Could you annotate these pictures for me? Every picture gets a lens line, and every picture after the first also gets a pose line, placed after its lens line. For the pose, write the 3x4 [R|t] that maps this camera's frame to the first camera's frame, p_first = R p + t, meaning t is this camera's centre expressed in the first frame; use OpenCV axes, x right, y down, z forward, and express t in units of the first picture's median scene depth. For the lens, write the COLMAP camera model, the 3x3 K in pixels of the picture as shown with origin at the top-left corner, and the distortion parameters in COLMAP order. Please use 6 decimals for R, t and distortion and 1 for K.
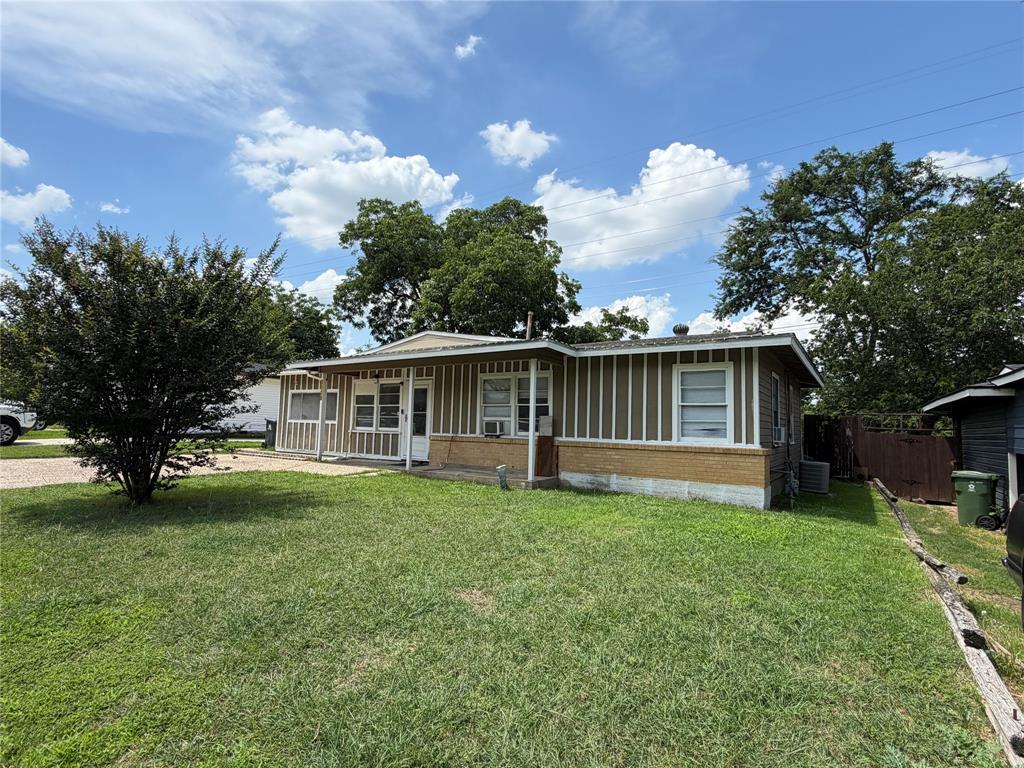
lens RADIAL K [[513.3, 0, 514.2], [0, 513.3, 386.5], [0, 0, 1]] dist [0.003541, -0.000908]
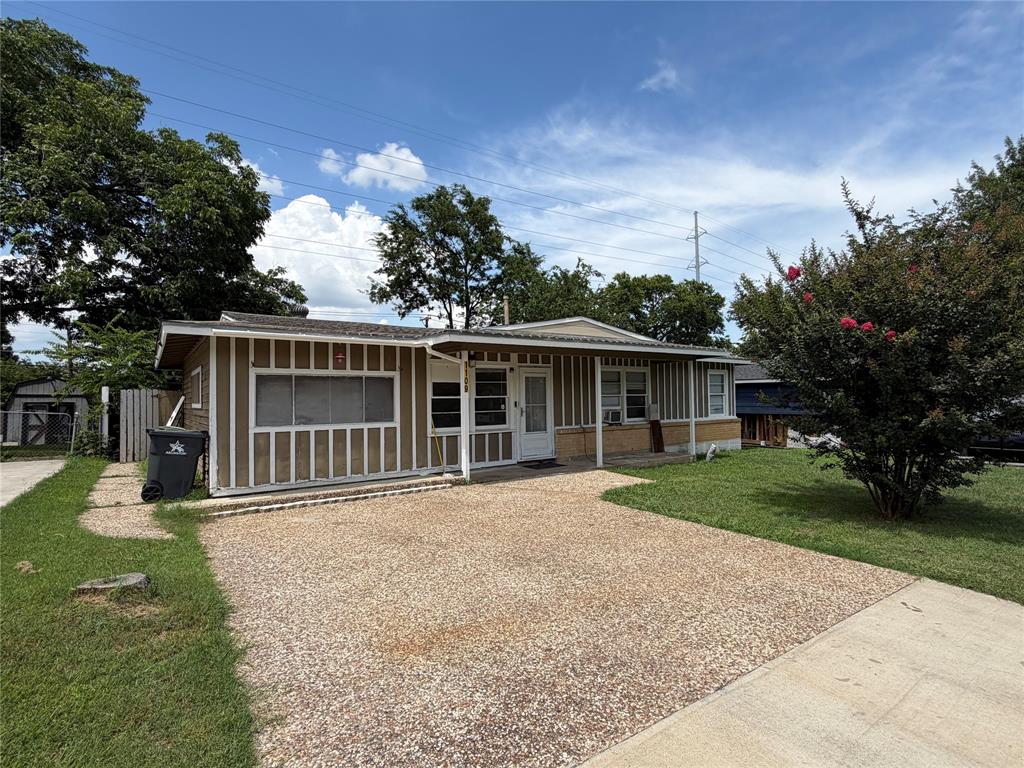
lens RADIAL K [[513.3, 0, 516.0], [0, 513.3, 385.5], [0, 0, 1]] dist [0.003541, -0.000908]
pose [[0.343750, -0.006174, 0.939041, -0.947529], [-0.051454, 0.998352, 0.025399, -0.002025], [-0.937651, -0.057048, 0.342865, 0.688246]]
